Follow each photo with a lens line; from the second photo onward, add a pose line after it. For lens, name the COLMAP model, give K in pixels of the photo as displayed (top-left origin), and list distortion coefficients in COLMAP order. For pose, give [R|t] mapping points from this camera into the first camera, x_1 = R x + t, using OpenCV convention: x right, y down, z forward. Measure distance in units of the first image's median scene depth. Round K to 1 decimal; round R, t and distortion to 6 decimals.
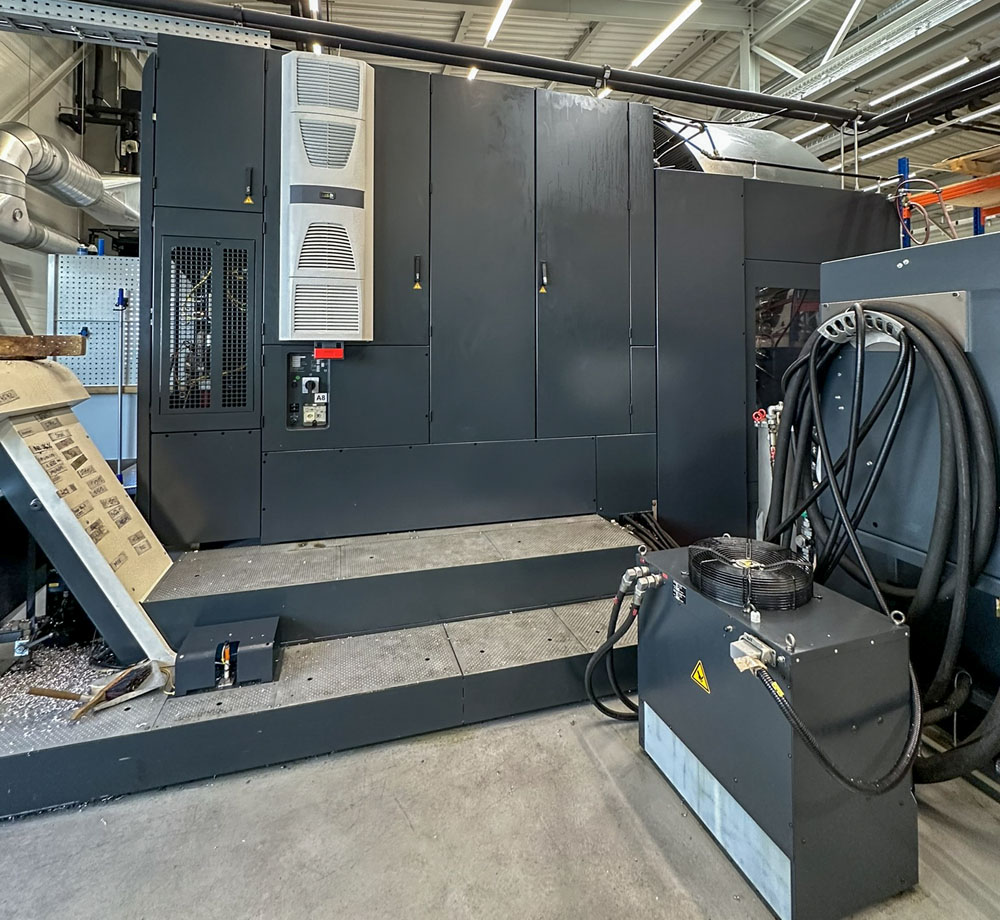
lens RADIAL K [[536.9, 0, 502.2], [0, 536.9, 344.3], [0, 0, 1]] dist [0.000305, -0.001288]
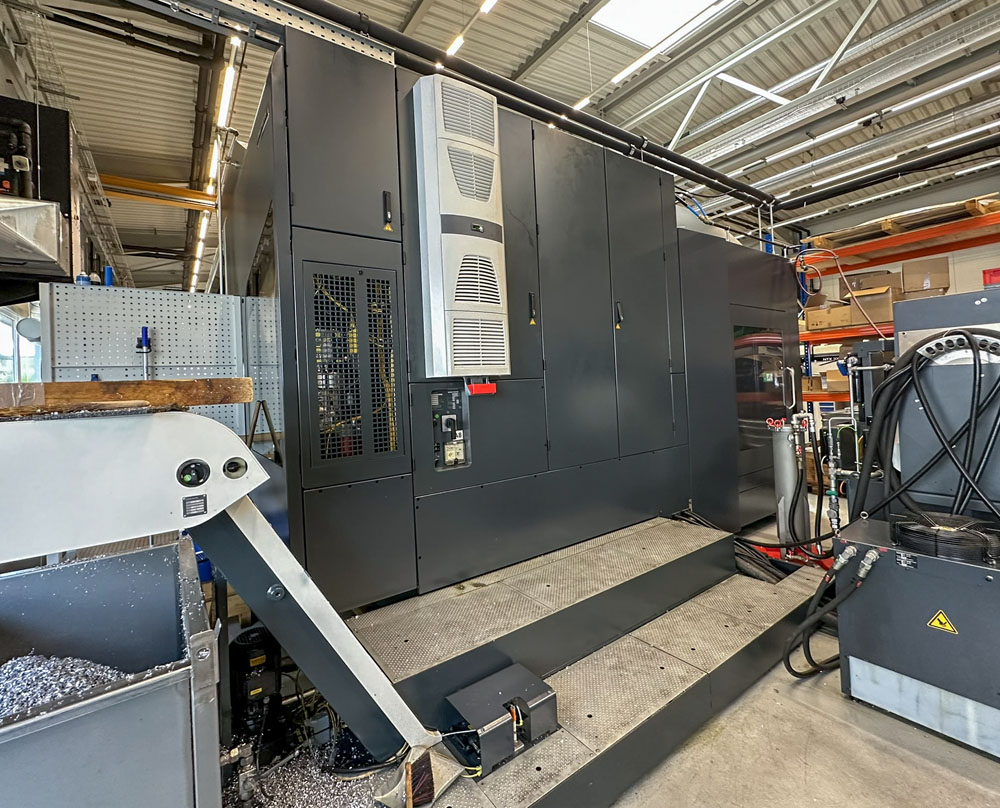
lens RADIAL K [[460.3, 0, 508.2], [0, 460.3, 382.9], [0, 0, 1]] dist [-0.004338, 0.001017]
pose [[0.943210, -0.041062, 0.329650, -0.539350], [0.041452, 0.999123, 0.005849, 0.003498], [-0.329601, 0.008147, 0.944085, 0.181516]]
